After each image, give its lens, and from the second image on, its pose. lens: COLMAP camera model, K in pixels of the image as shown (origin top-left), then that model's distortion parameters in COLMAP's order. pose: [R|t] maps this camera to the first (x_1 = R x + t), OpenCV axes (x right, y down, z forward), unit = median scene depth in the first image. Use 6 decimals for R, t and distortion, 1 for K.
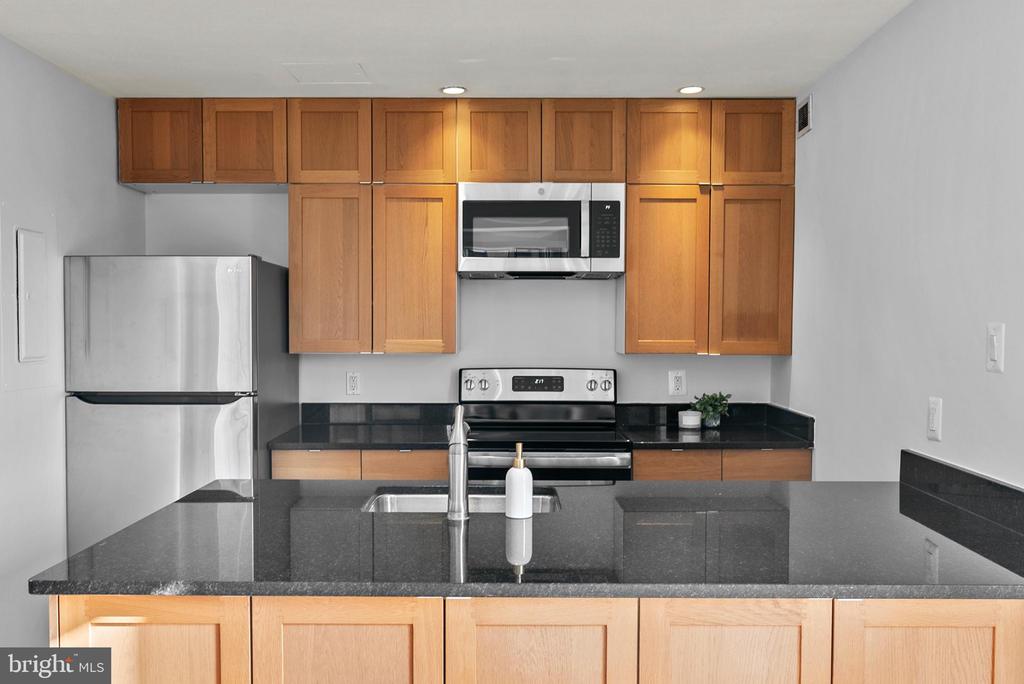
lens RADIAL K [[923.7, 0, 512.0], [0, 923.7, 342.0], [0, 0, 1]] dist [0.015682, 0.003224]
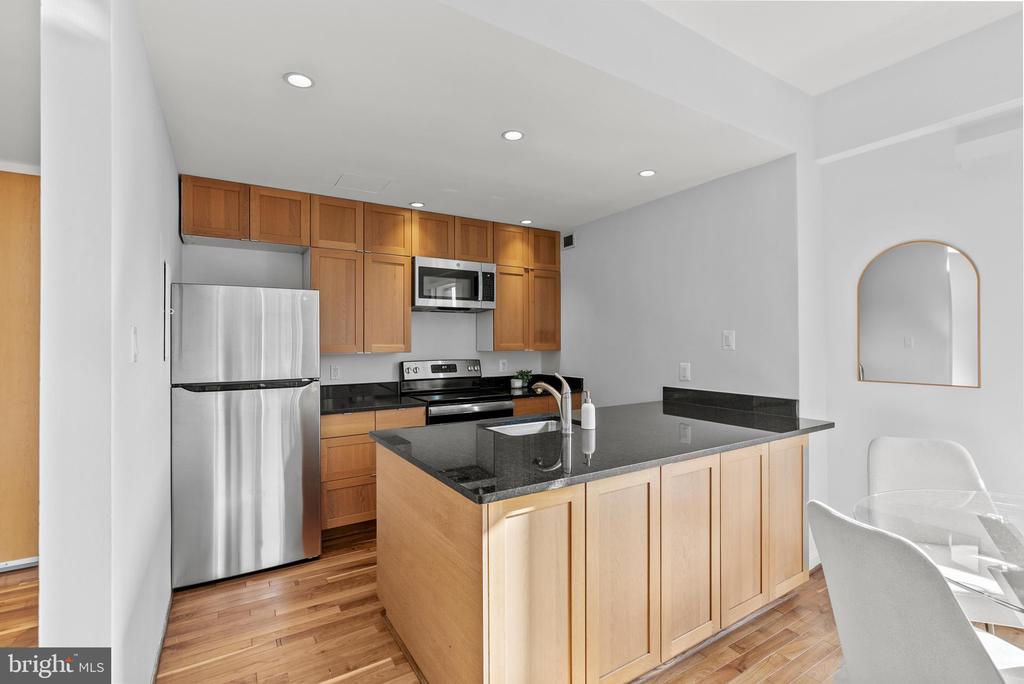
lens RADIAL K [[466.3, 0, 510.0], [0, 466.3, 336.9], [0, 0, 1]] dist [0.000051, 0.000103]
pose [[0.848009, -0.000068, 0.529982, -0.374242], [0.018801, 0.999374, -0.029954, 0.013122], [-0.529648, 0.035365, 0.847480, 0.145928]]
